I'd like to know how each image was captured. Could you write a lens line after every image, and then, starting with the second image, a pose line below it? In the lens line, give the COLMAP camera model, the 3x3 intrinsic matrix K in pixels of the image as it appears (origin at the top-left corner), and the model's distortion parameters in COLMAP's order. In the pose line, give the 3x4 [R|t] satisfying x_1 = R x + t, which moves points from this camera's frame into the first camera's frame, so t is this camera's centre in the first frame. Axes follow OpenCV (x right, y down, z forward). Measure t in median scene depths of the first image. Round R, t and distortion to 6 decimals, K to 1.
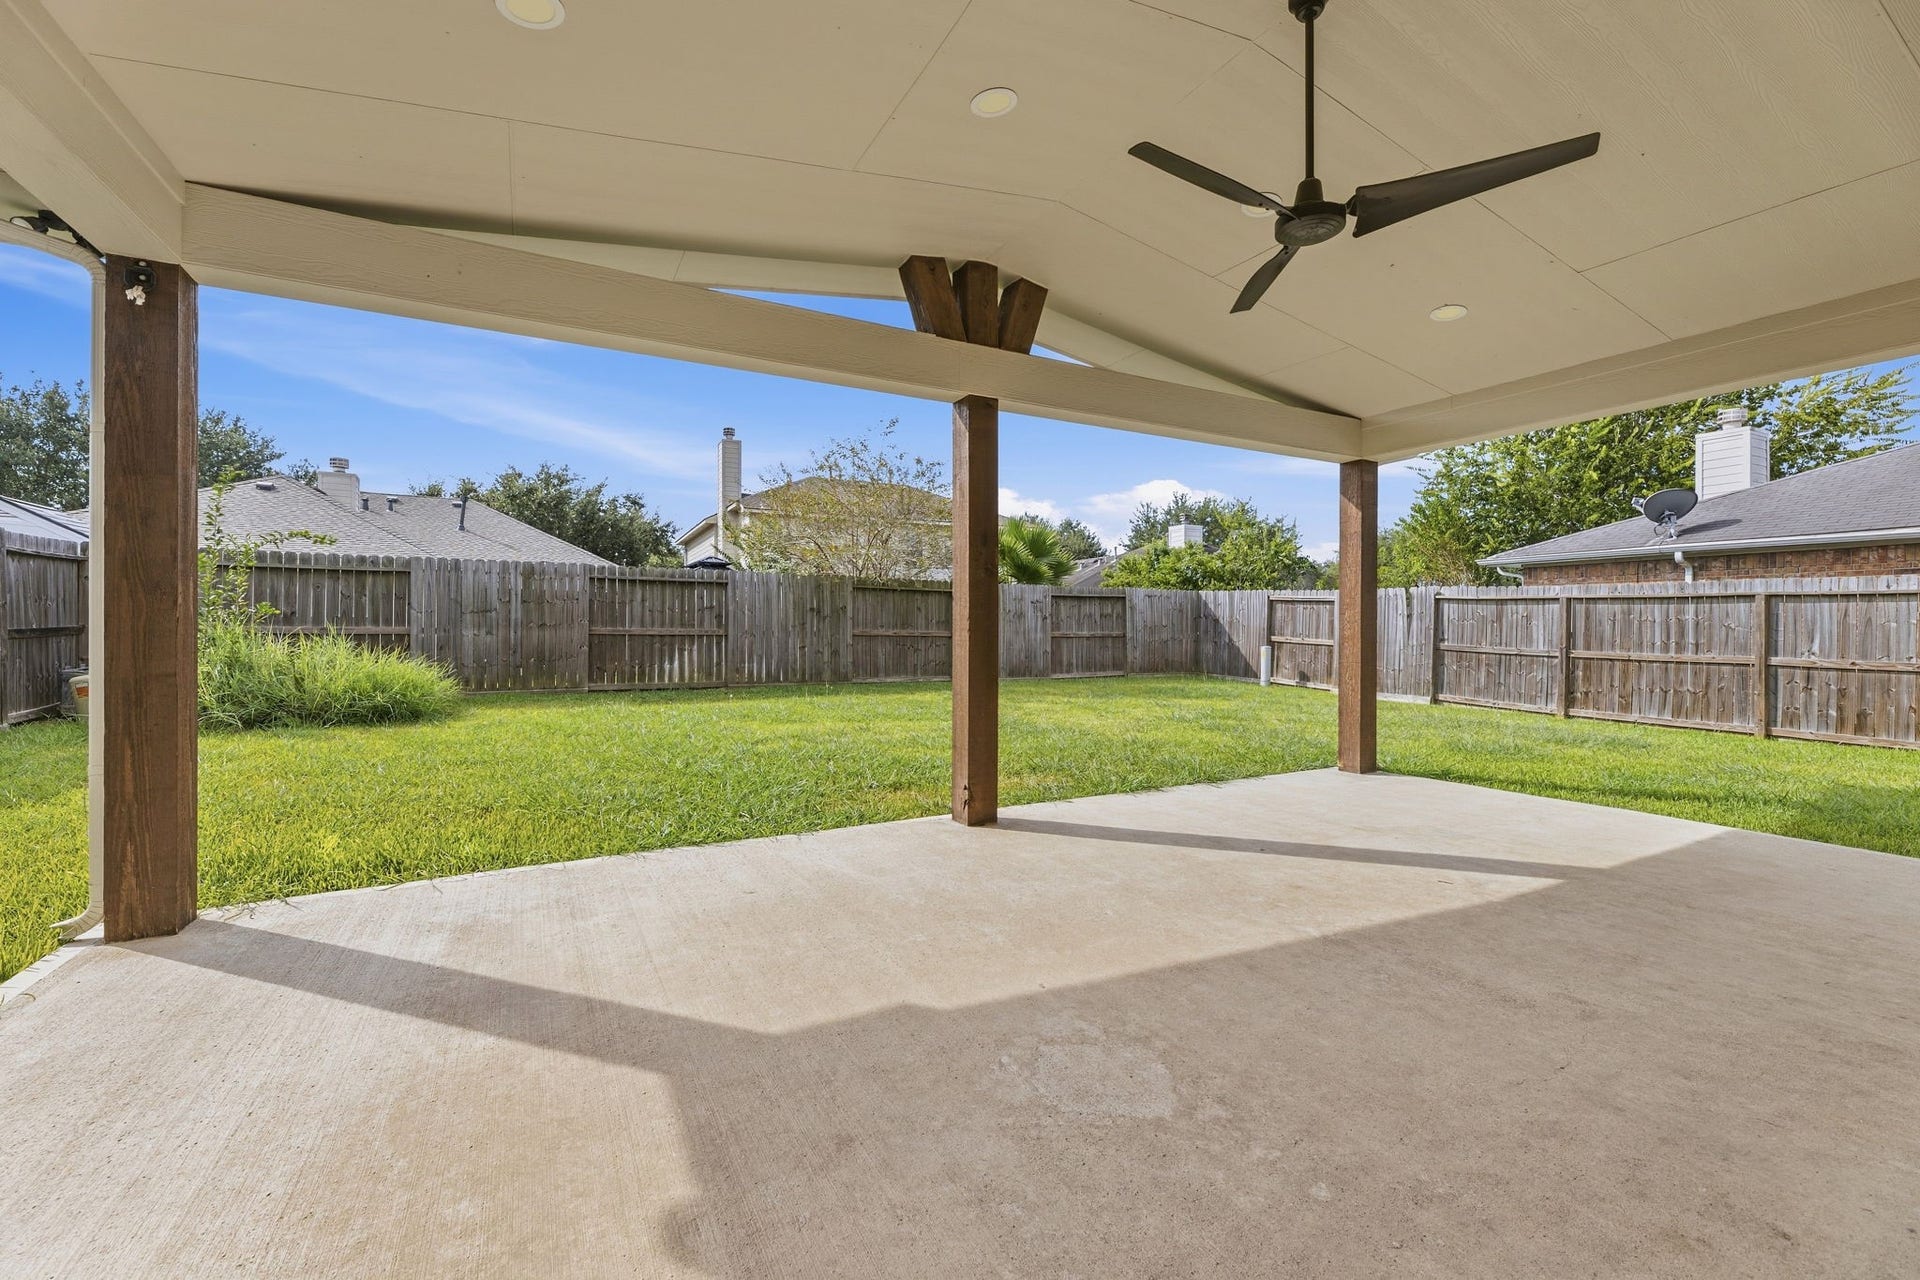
lens RADIAL K [[775.3, 0, 949.2], [0, 775.3, 629.8], [0, 0, 1]] dist [-0.000427, -0.000204]
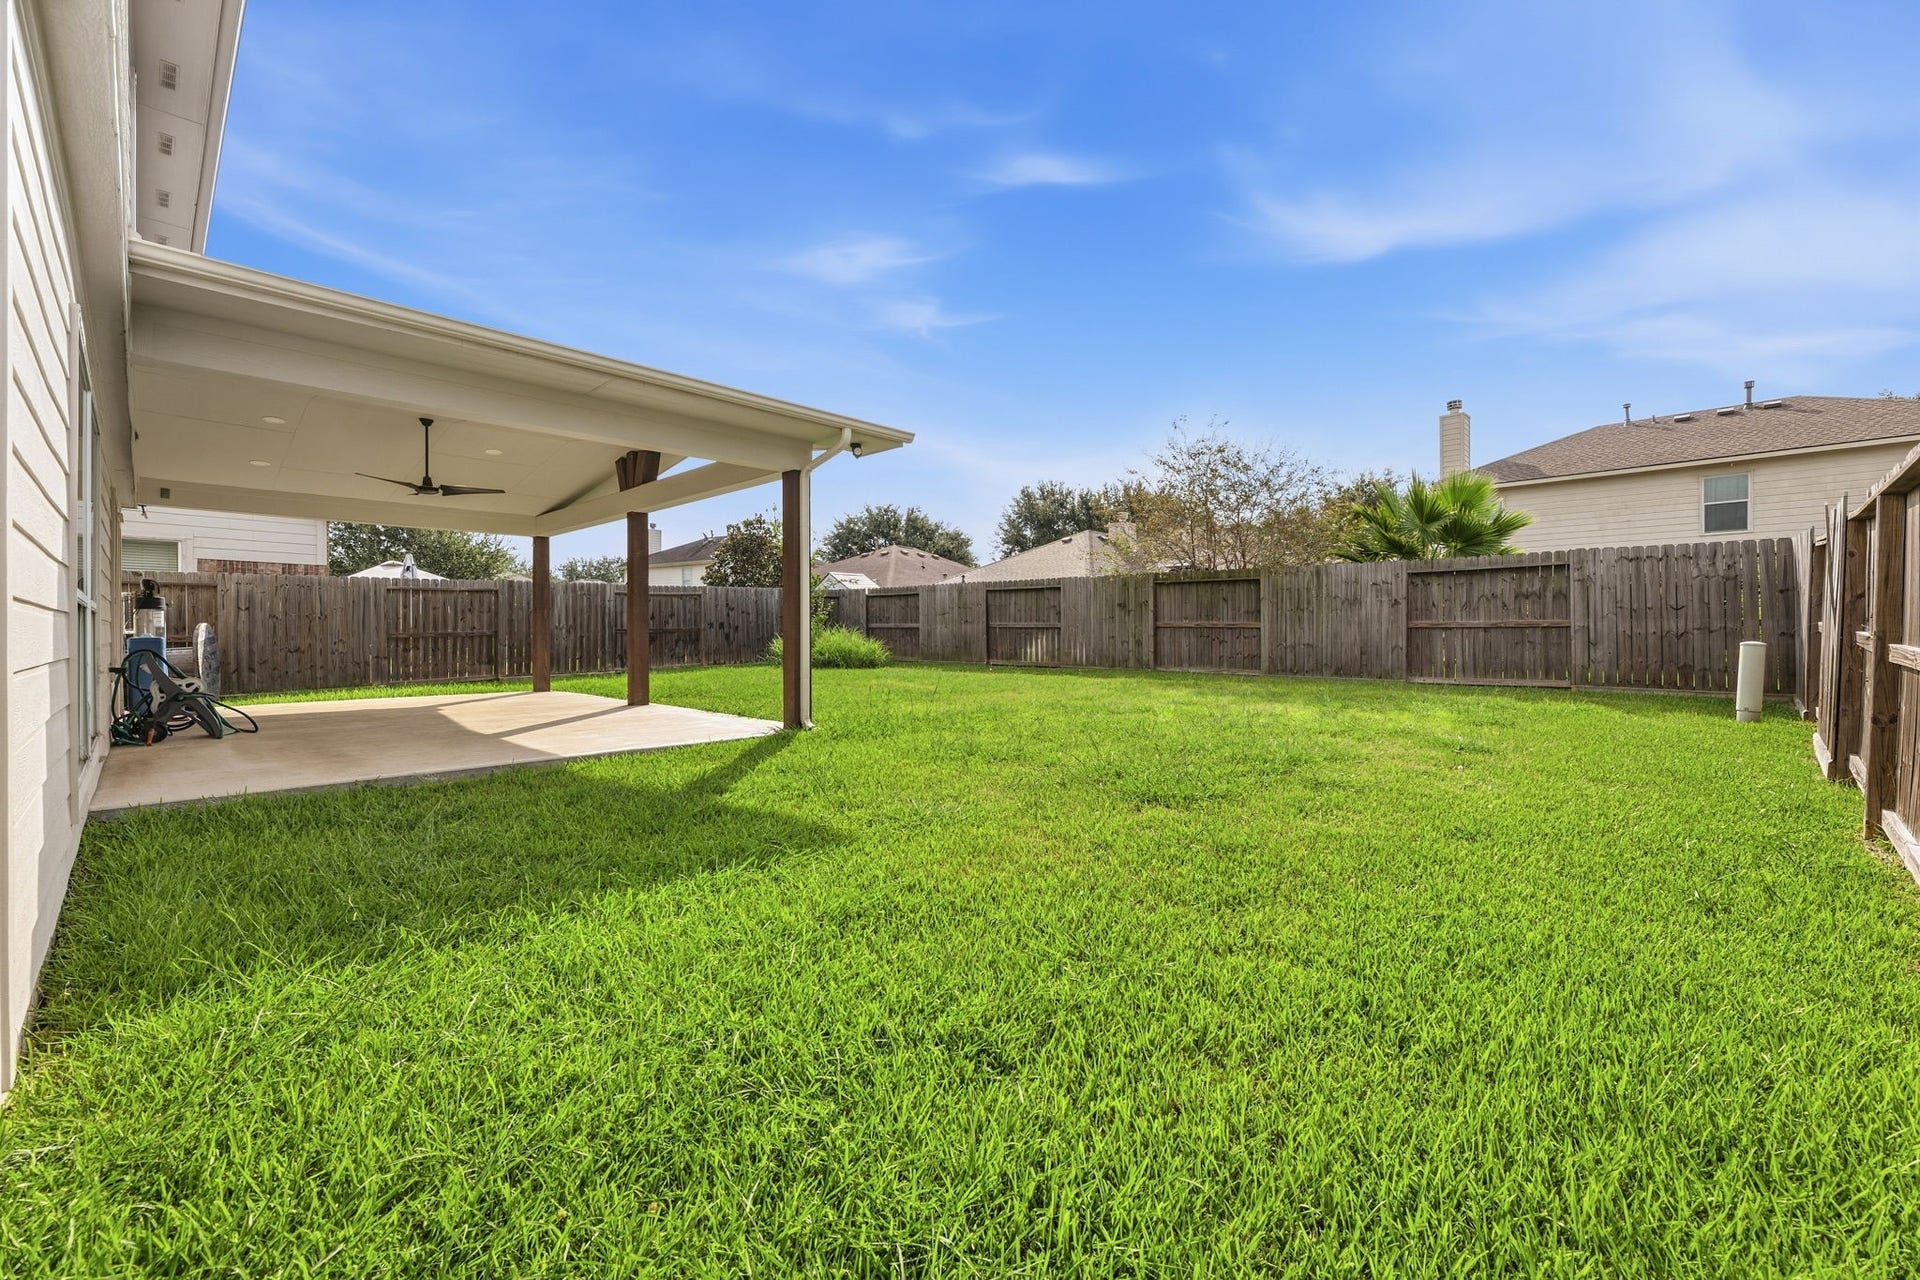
lens RADIAL K [[775.3, 0, 965.3], [0, 775.3, 634.2], [0, 0, 1]] dist [-0.000427, -0.000204]
pose [[0.330187, -0.002219, -0.943913, 0.917957], [0.001761, 0.999997, -0.001735, 0.021017], [0.943914, -0.001090, 0.330189, 0.436863]]
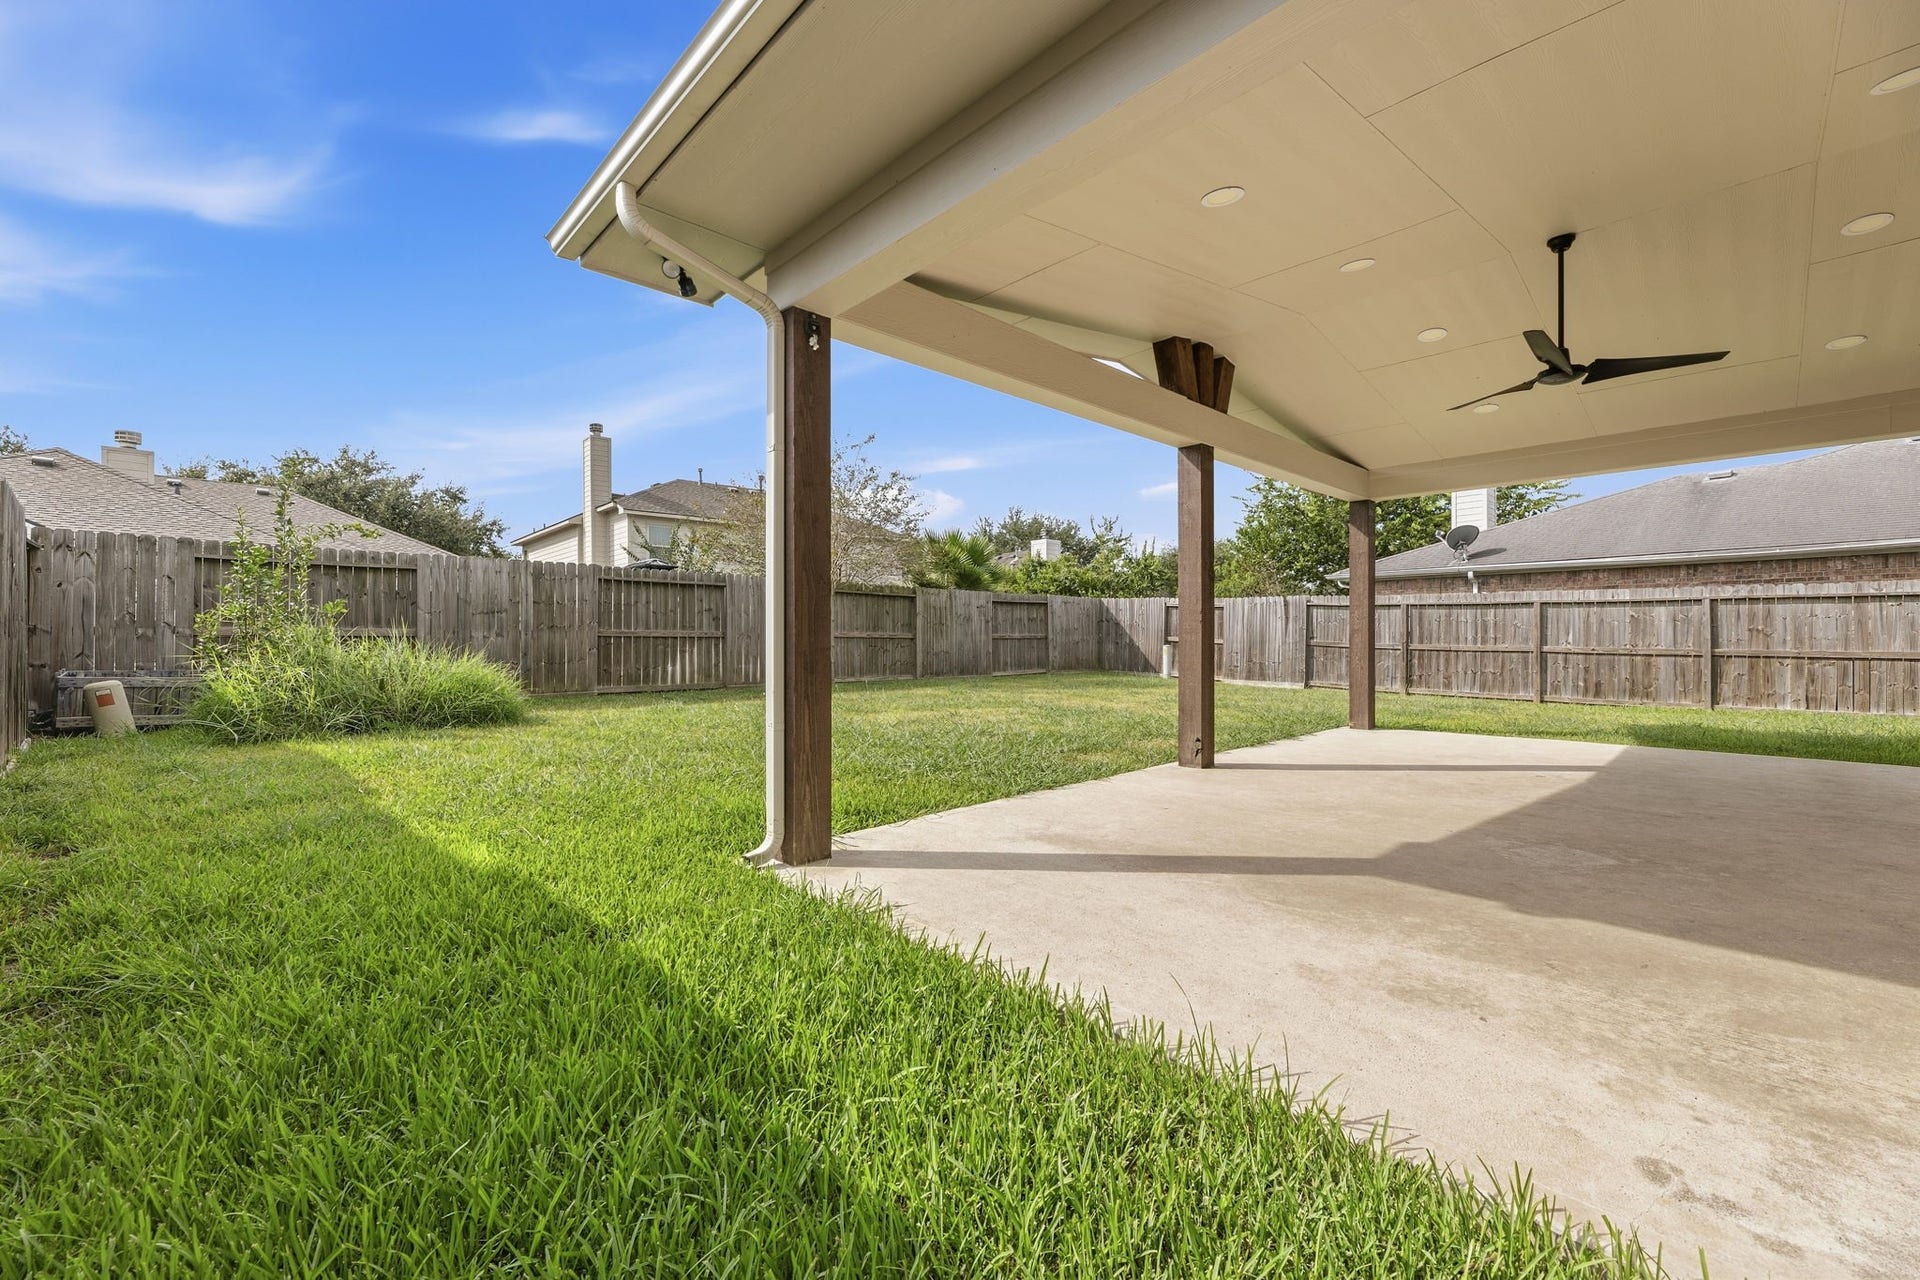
lens RADIAL K [[775.3, 0, 953.0], [0, 775.3, 633.2], [0, 0, 1]] dist [-0.000427, -0.000204]
pose [[0.963004, -0.004468, 0.269450, -0.283723], [0.006516, 0.999956, -0.006706, 0.010934], [-0.269409, 0.008214, 0.962991, -0.061098]]
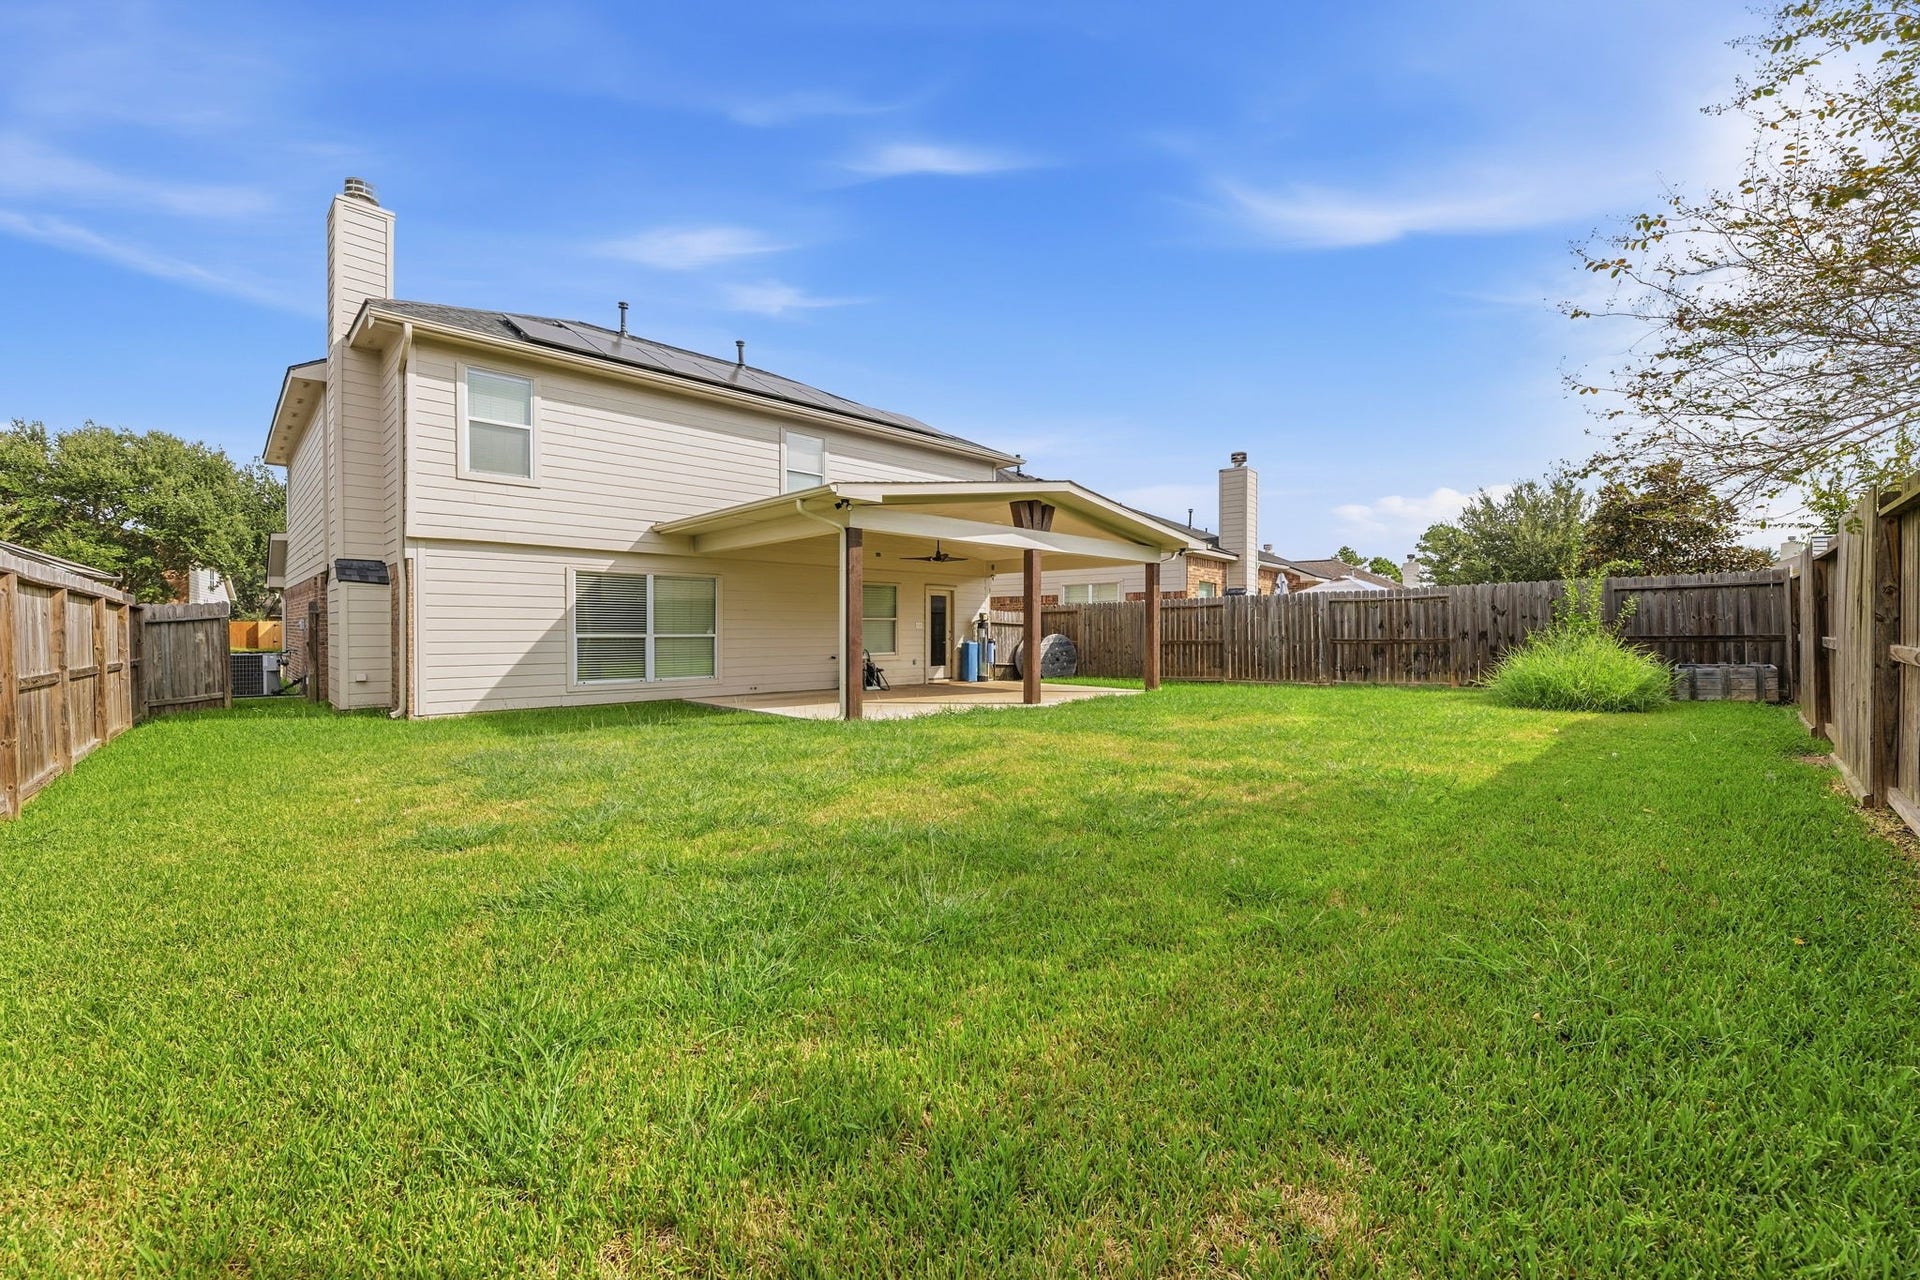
lens RADIAL K [[775.3, 0, 965.7], [0, 775.3, 634.7], [0, 0, 1]] dist [-0.000427, -0.000204]
pose [[-0.959159, -0.002185, -0.282859, 0.390668], [-0.004583, 0.999959, 0.007819, -0.005394], [0.282831, 0.008797, -0.959130, 1.347698]]
